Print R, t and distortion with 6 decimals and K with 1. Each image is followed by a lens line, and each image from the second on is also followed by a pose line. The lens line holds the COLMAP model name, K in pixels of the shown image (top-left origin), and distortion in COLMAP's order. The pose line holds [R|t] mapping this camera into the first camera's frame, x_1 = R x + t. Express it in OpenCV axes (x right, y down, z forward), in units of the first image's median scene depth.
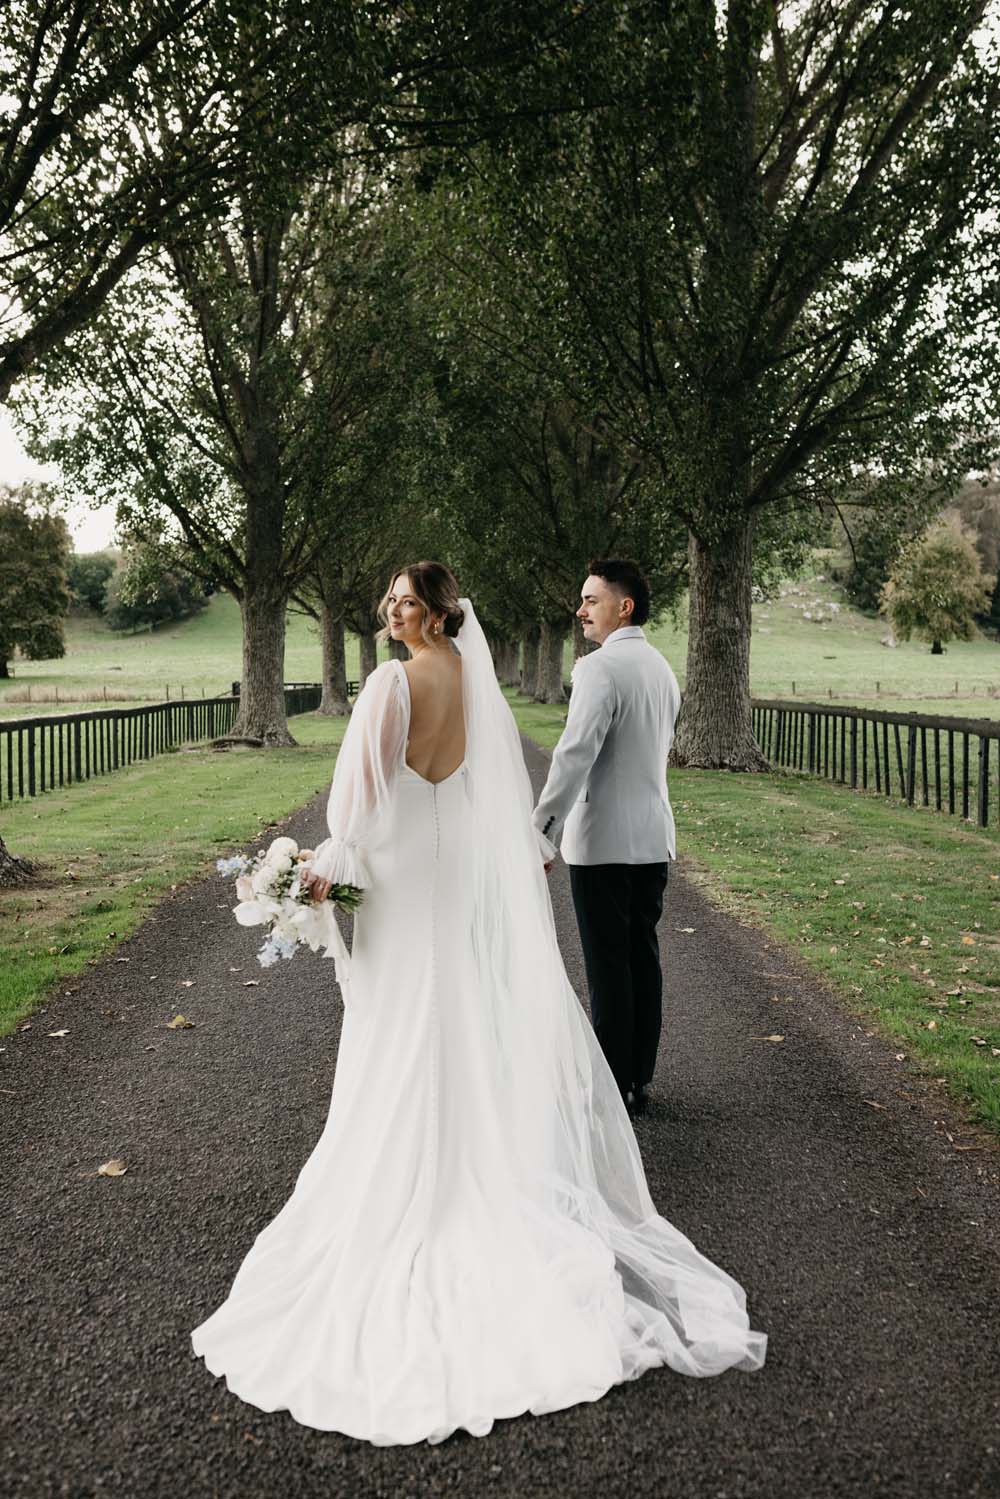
lens RADIAL K [[1572.8, 0, 502.8], [0, 1572.8, 749.7], [0, 0, 1]] dist [-0.019790, 0.000000]
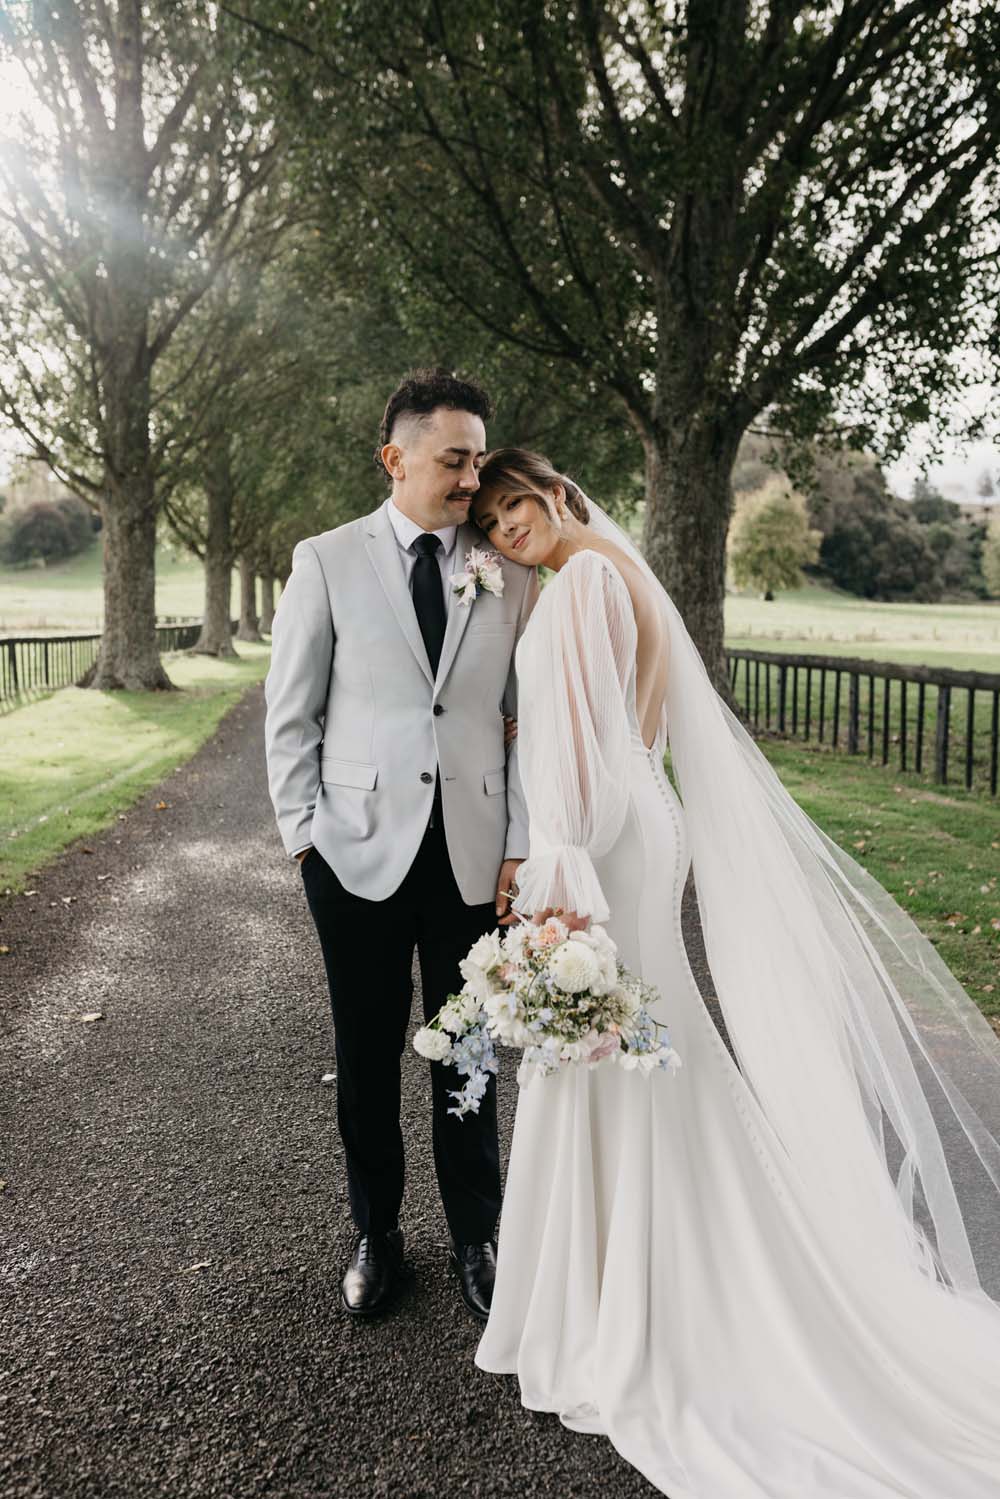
lens RADIAL K [[1572.8, 0, 535.4], [0, 1572.8, 753.6], [0, 0, 1]] dist [-0.019790, 0.000000]
pose [[0.995133, 0.009136, 0.098120, 0.001465], [-0.013108, 0.999117, 0.039912, 0.005093], [-0.097669, -0.041004, 0.994374, -0.104458]]
